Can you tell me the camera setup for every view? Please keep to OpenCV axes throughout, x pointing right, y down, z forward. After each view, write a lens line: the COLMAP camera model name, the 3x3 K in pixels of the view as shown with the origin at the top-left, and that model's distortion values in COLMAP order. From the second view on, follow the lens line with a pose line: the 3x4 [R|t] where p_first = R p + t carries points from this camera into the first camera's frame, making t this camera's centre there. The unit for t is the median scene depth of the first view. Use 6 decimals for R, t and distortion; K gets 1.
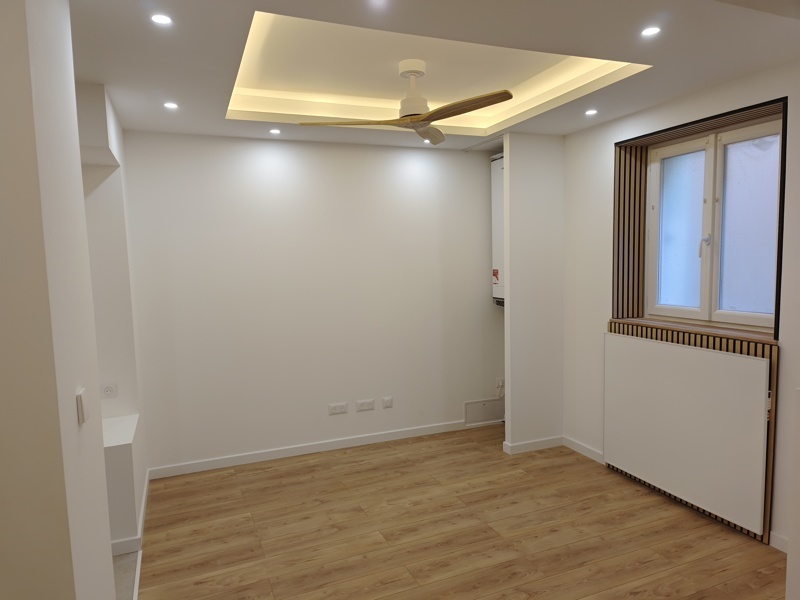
lens RADIAL K [[540.3, 0, 400.7], [0, 540.3, 305.6], [0, 0, 1]] dist [0.005914, 0.086115]
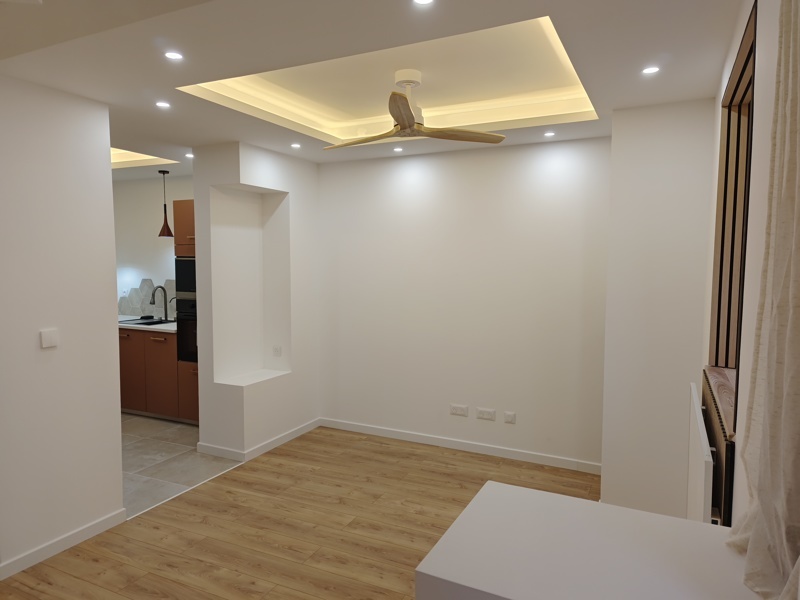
lens RADIAL K [[536.4, 0, 401.6], [0, 536.4, 299.8], [0, 0, 1]] dist [0.038009, -0.001801]
pose [[0.666923, 0.083614, -0.740420, 0.654079], [-0.091063, 0.995382, 0.030382, -0.044731], [0.739541, 0.047162, 0.671457, 0.275697]]
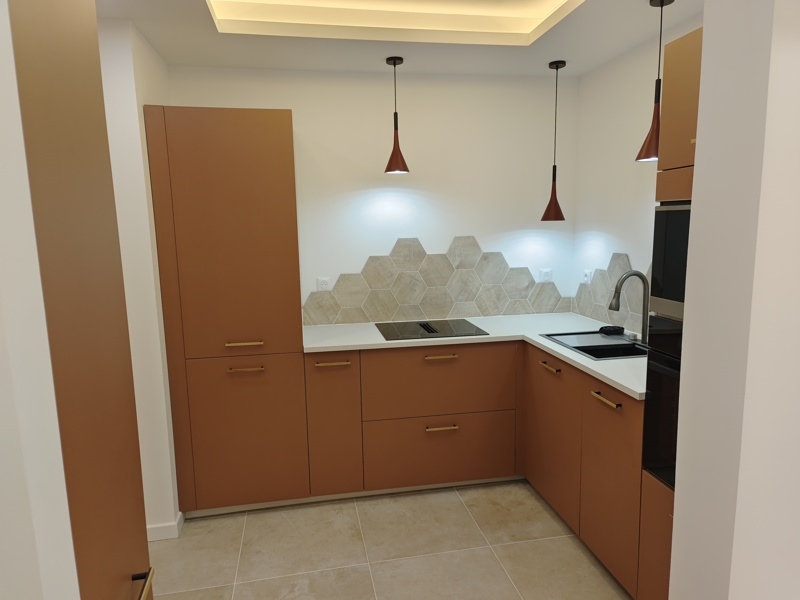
lens RADIAL K [[532.1, 0, 420.8], [0, 532.1, 308.7], [0, 0, 1]] dist [-0.033949, -0.000692]
pose [[-0.199236, 0.175428, -0.964121, -0.227418], [-0.067982, 0.979001, 0.192184, -0.041169], [0.977591, 0.103833, -0.183126, 0.670786]]
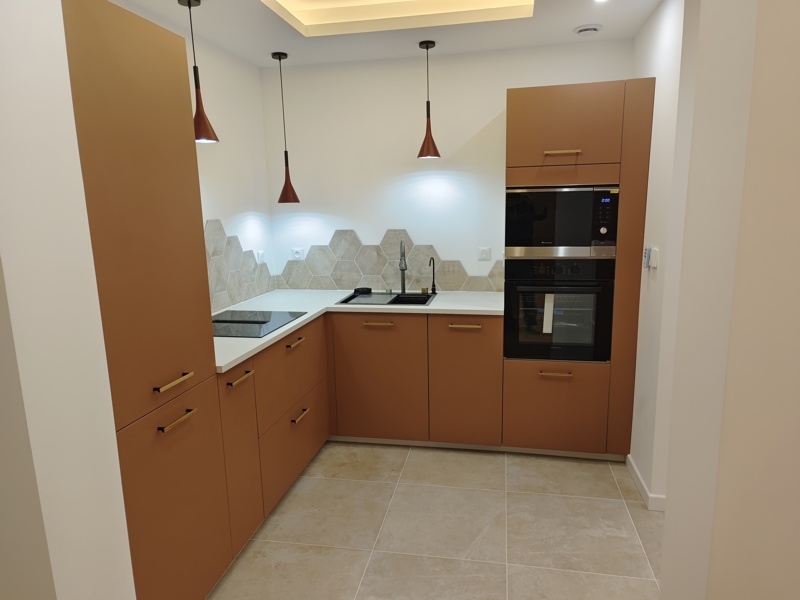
lens RADIAL K [[540.3, 0, 400.7], [0, 540.3, 305.6], [0, 0, 1]] dist [0.005914, 0.086115]
pose [[0.837057, 0.111665, -0.535599, -0.452246], [-0.051639, 0.990705, 0.125844, 0.021937], [0.544673, -0.077681, 0.835043, -0.023316]]
